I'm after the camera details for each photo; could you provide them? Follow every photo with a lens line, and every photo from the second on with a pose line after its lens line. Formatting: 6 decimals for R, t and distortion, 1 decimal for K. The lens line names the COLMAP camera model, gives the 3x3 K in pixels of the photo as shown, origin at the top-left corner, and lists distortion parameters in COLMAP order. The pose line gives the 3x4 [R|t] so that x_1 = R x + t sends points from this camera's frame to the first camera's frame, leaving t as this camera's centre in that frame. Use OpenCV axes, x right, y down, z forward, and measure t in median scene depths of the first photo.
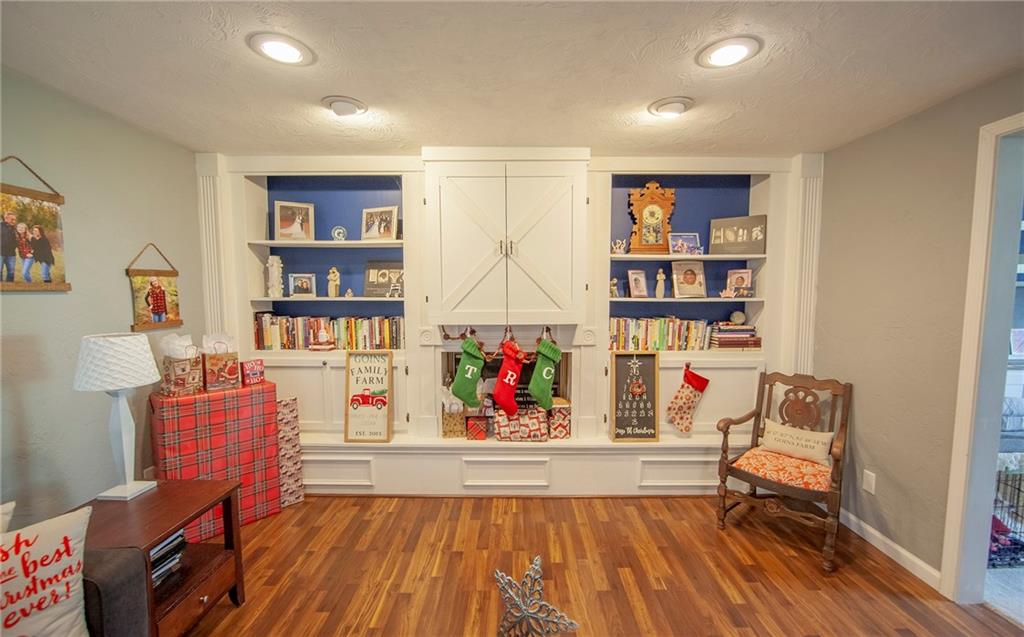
lens RADIAL K [[400.1, 0, 512.0], [0, 400.1, 318.5], [0, 0, 1]] dist [-0.000366, -0.000020]
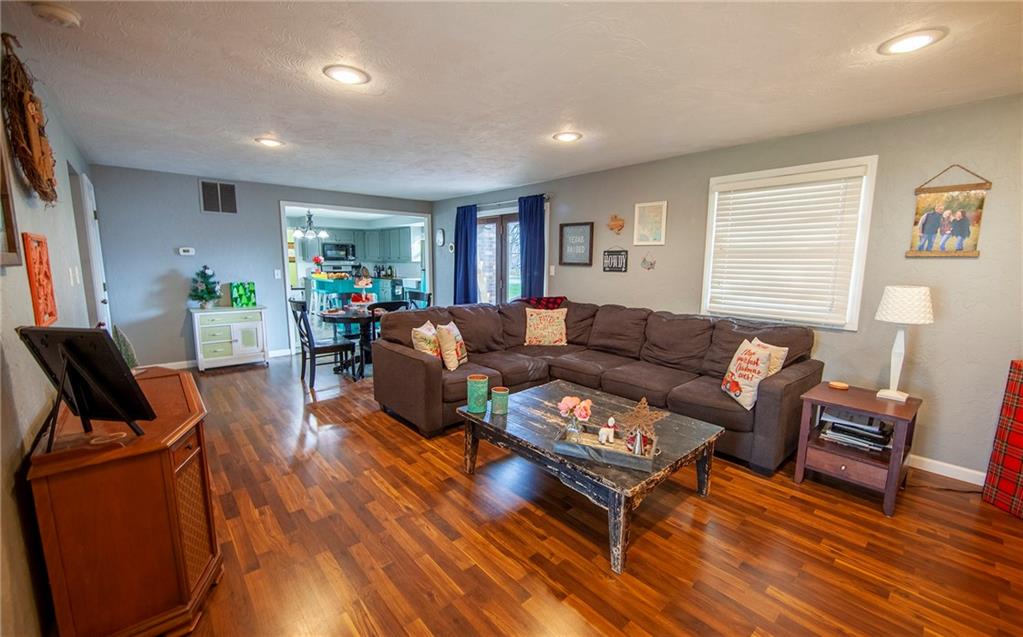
lens RADIAL K [[421.1, 0, 515.1], [0, 421.1, 312.3], [0, 0, 1]] dist [-0.002122, 0.000025]
pose [[-0.747244, 0.074767, -0.660331, 0.728992], [-0.055368, 0.983191, 0.173980, -0.036259], [0.662240, 0.166567, -0.730544, 0.815415]]
